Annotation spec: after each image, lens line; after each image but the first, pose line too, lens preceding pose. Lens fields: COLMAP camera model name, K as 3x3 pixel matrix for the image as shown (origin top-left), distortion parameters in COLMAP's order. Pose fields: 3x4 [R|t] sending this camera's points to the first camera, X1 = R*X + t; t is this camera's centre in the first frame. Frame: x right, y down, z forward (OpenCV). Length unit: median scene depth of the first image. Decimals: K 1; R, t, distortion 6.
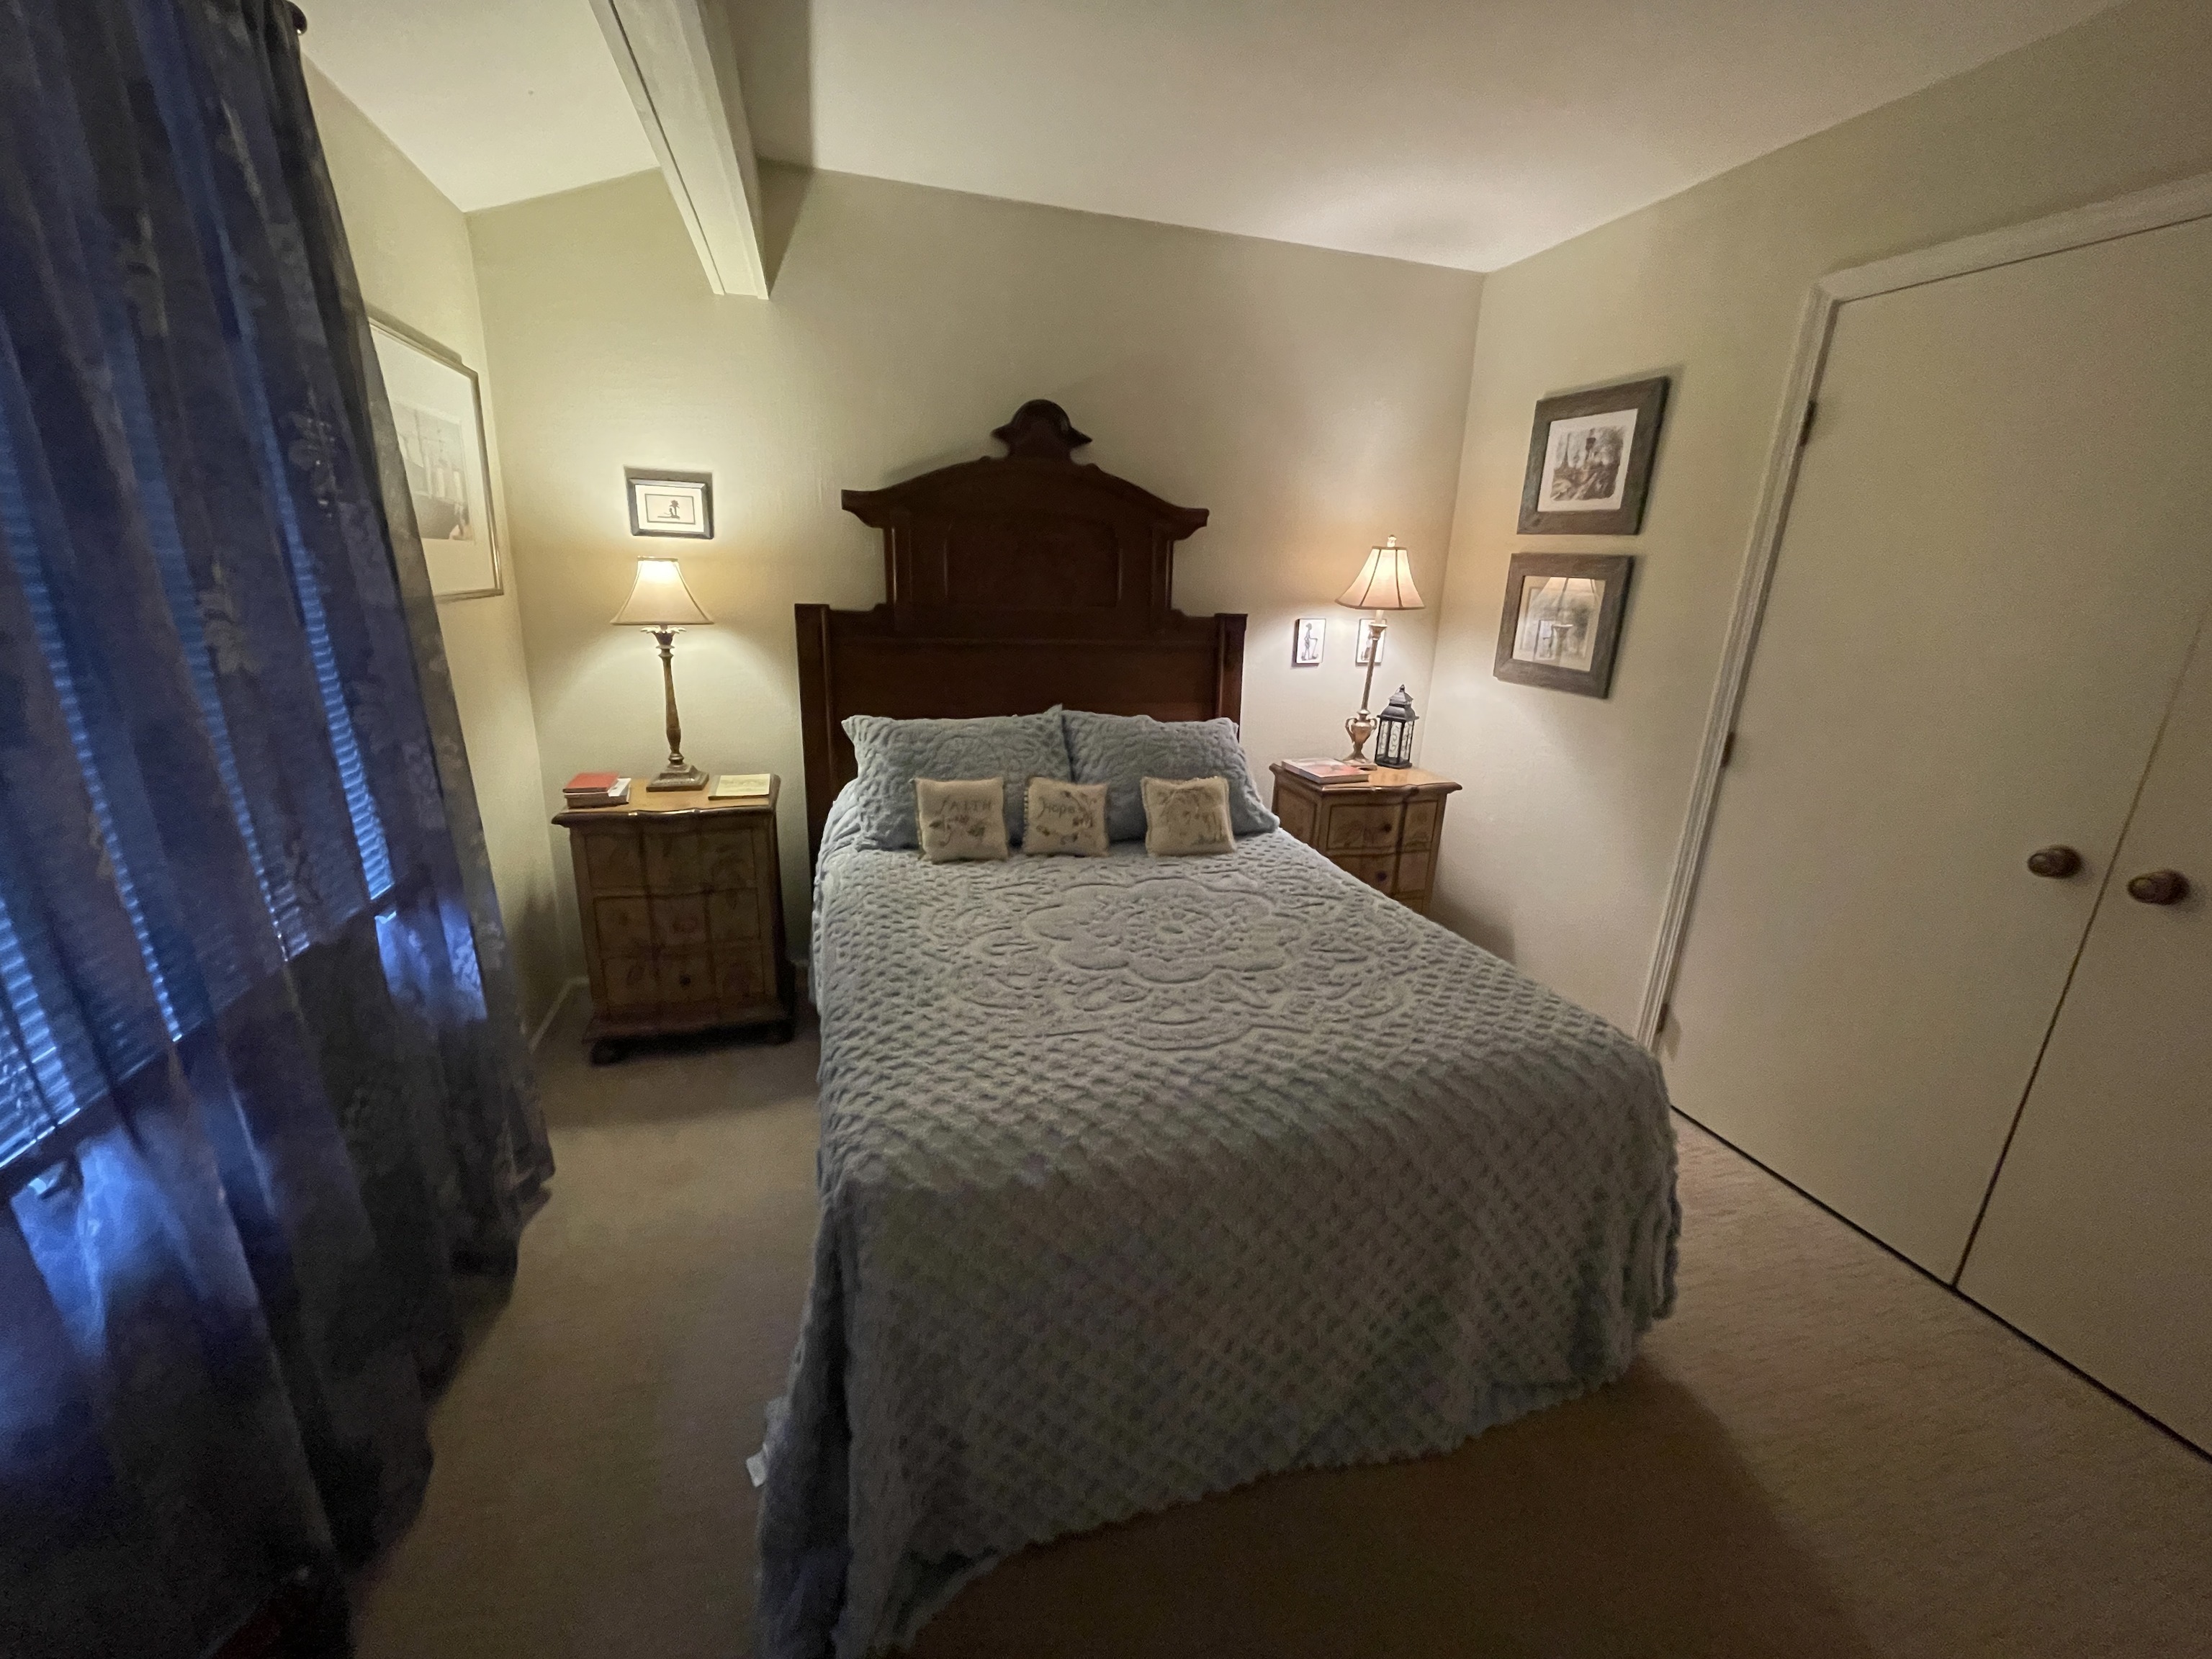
lens RADIAL K [[901.7, 0, 1110.1], [0, 901.7, 833.0], [0, 0, 1]] dist [-0.000839, -0.000950]
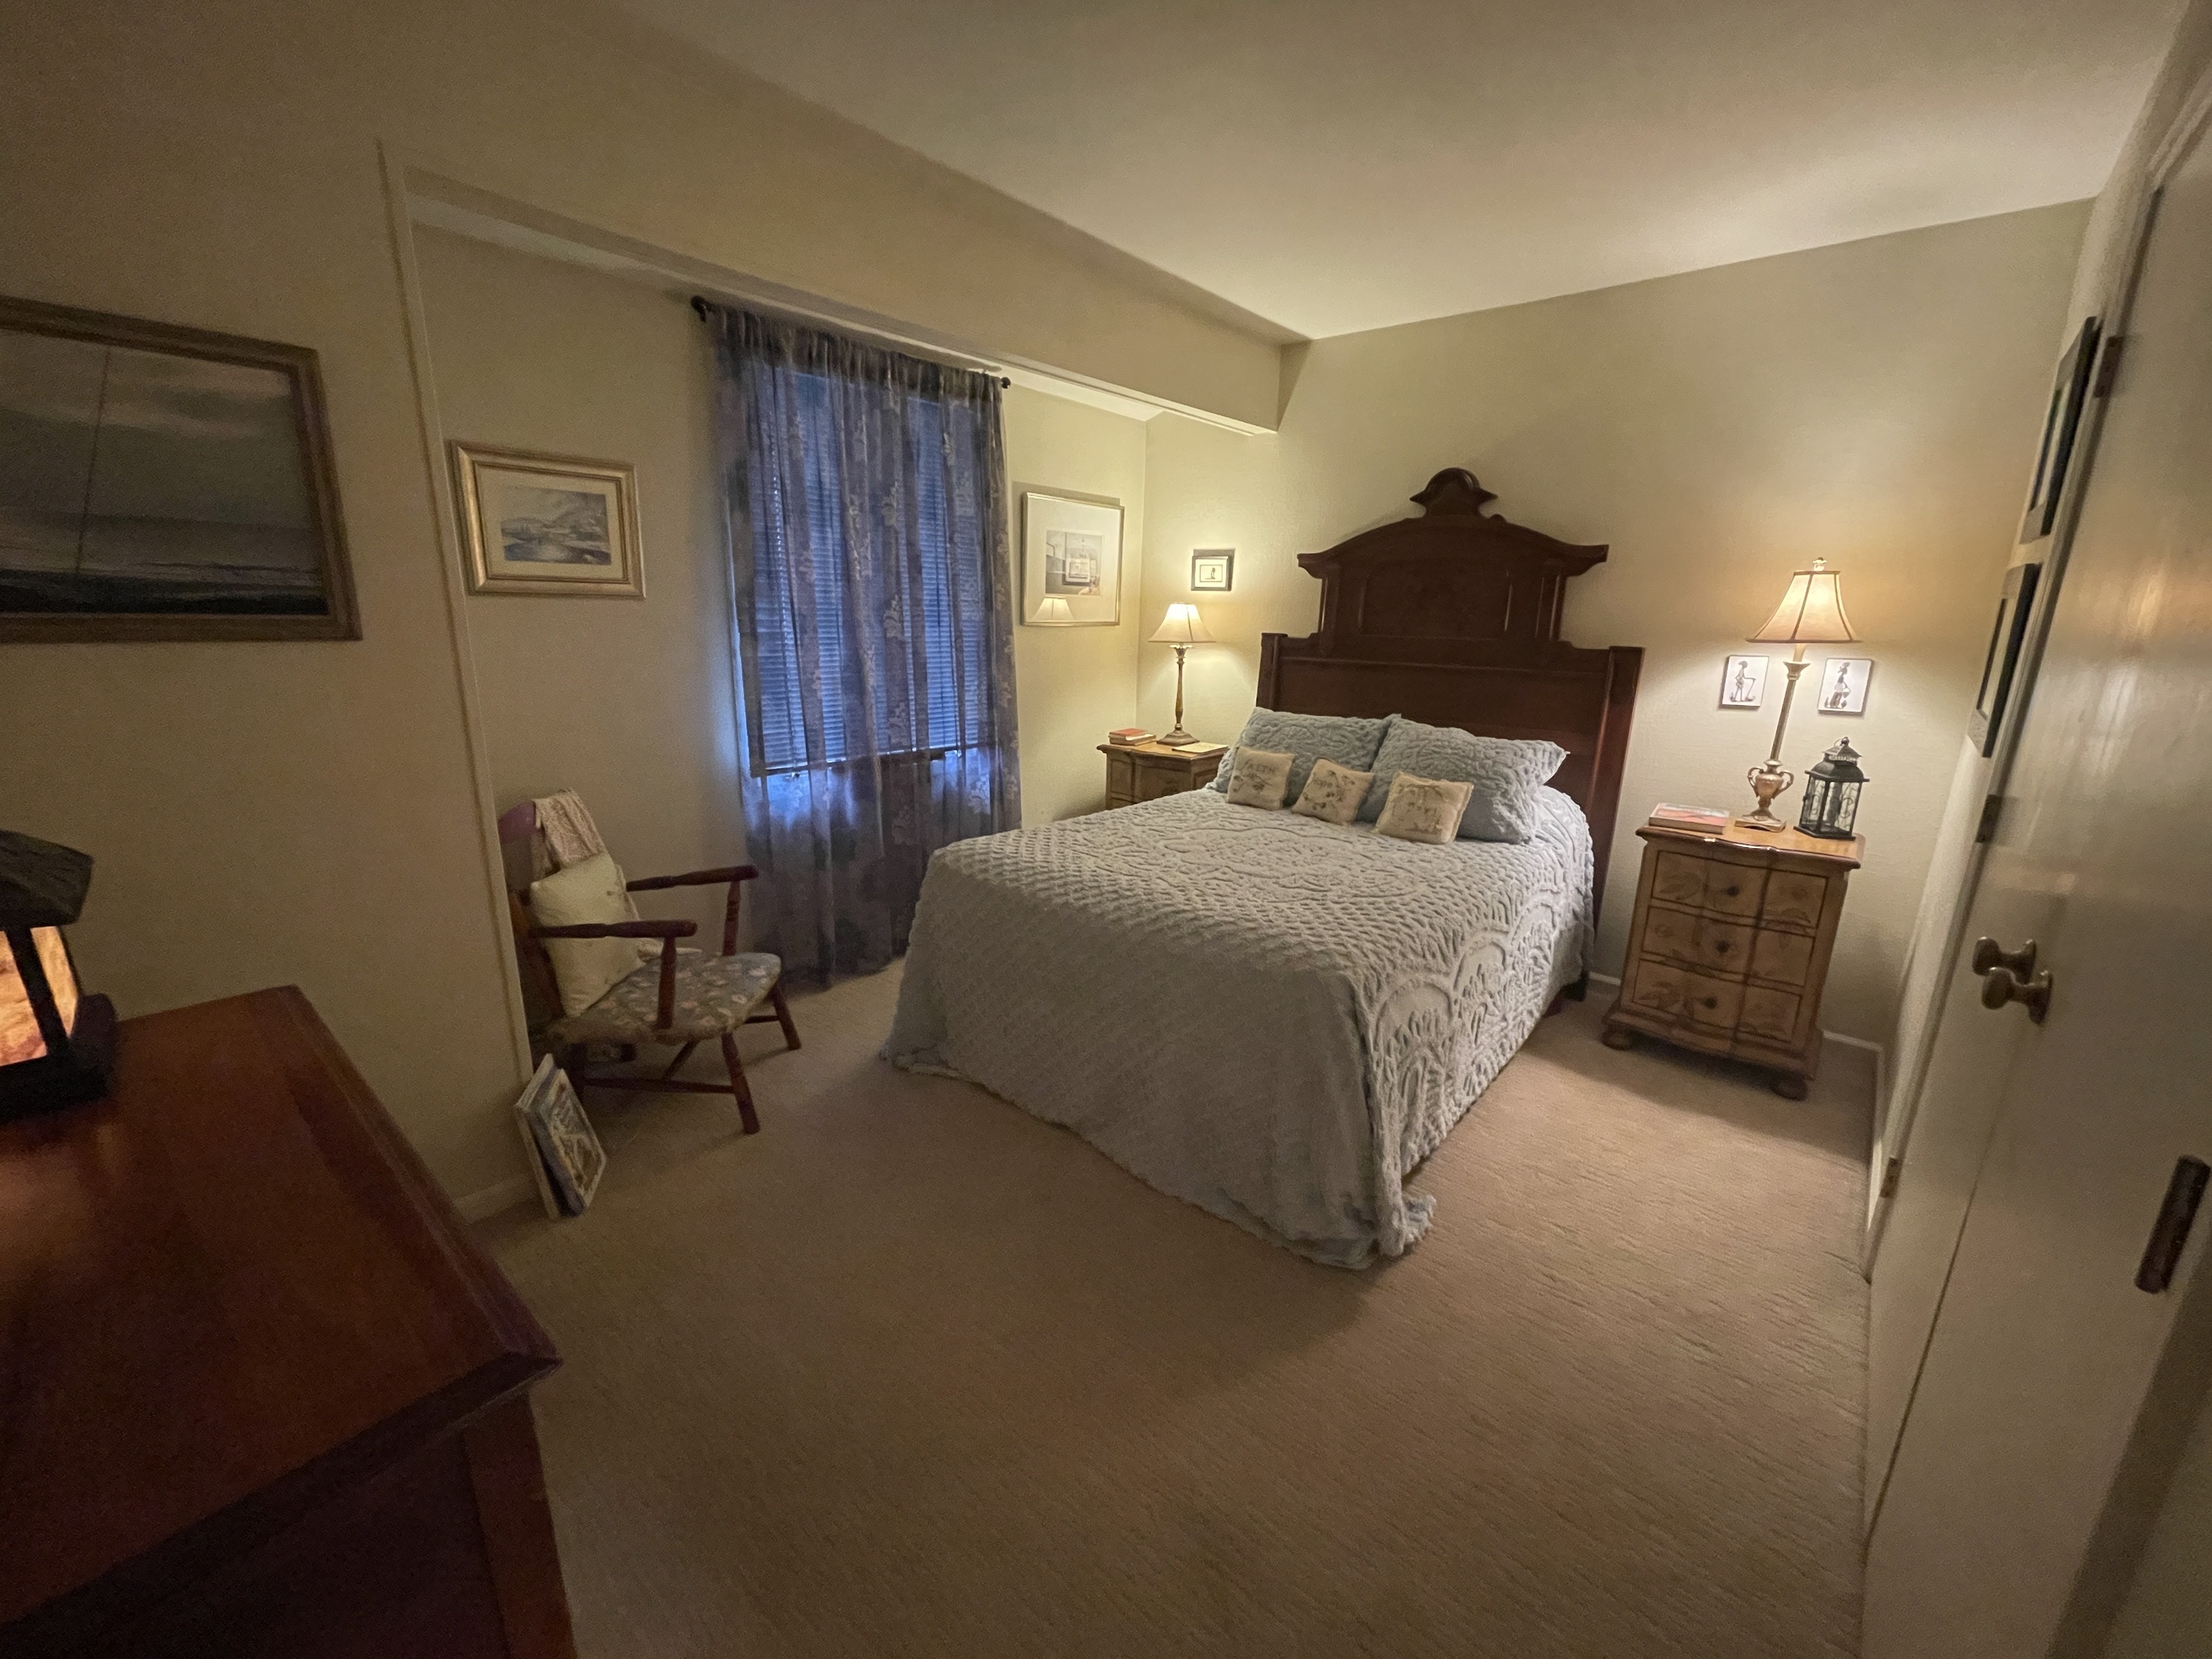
lens RADIAL K [[901.7, 0, 1104.0], [0, 901.7, 832.3], [0, 0, 1]] dist [-0.000839, -0.000950]
pose [[0.541019, 0.180154, -0.821488, 0.751810], [-0.239308, 0.969386, 0.054984, 0.040462], [0.806245, 0.166841, 0.567568, 0.013906]]
